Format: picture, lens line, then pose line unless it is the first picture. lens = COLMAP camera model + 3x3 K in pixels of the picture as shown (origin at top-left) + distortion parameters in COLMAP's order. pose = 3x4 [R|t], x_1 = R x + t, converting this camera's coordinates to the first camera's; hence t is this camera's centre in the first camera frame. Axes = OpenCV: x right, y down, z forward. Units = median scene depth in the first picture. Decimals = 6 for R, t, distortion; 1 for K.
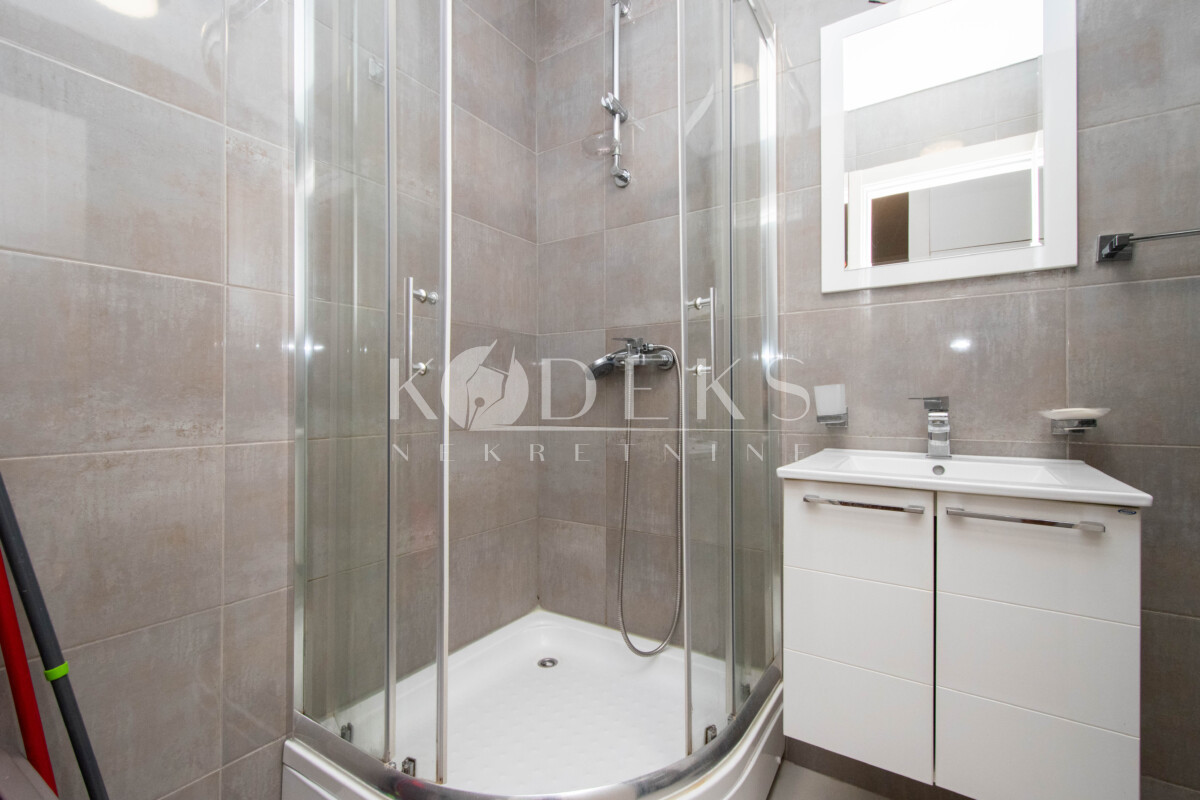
lens RADIAL K [[523.6, 0, 601.3], [0, 523.6, 396.8], [0, 0, 1]] dist [0.001829, 0.000244]
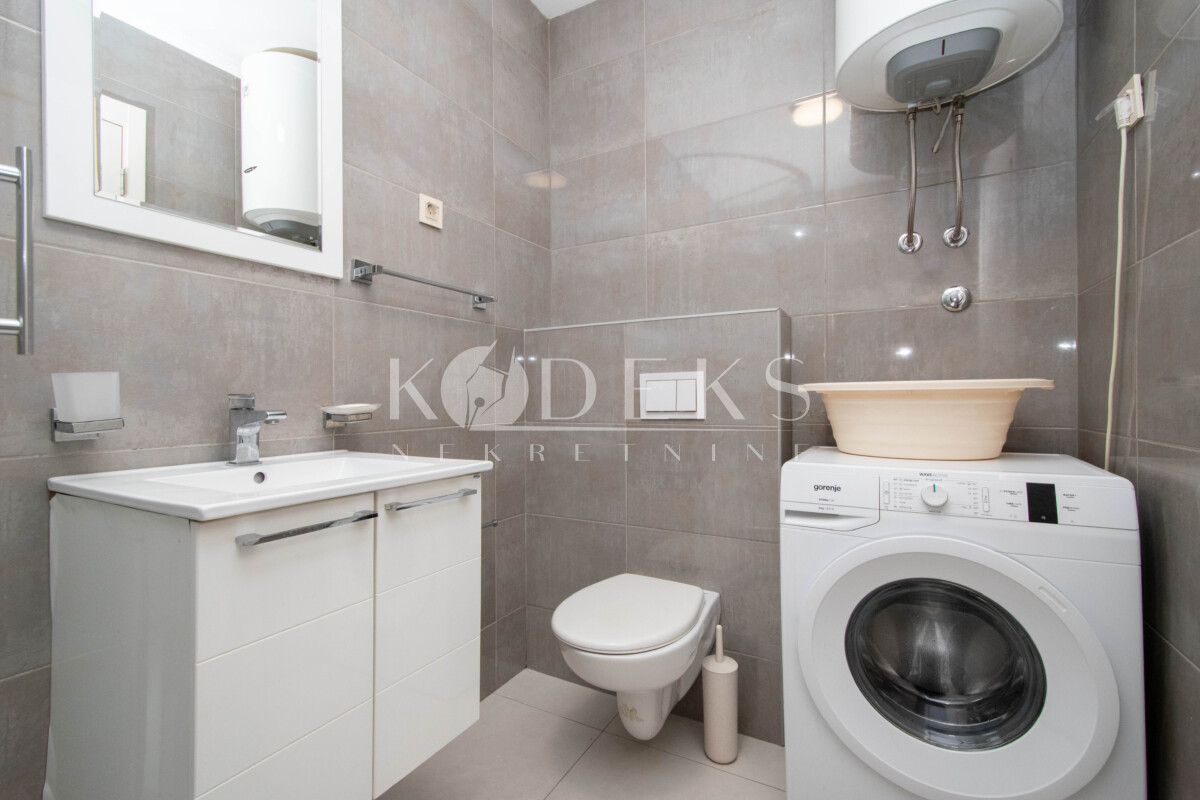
lens RADIAL K [[523.6, 0, 601.3], [0, 523.6, 396.8], [0, 0, 1]] dist [0.001829, 0.000244]
pose [[-0.079046, 0.004454, 0.996861, -0.261736], [0.001163, 0.999990, -0.004376, 0.010994], [-0.996870, 0.000813, -0.079051, 0.506224]]
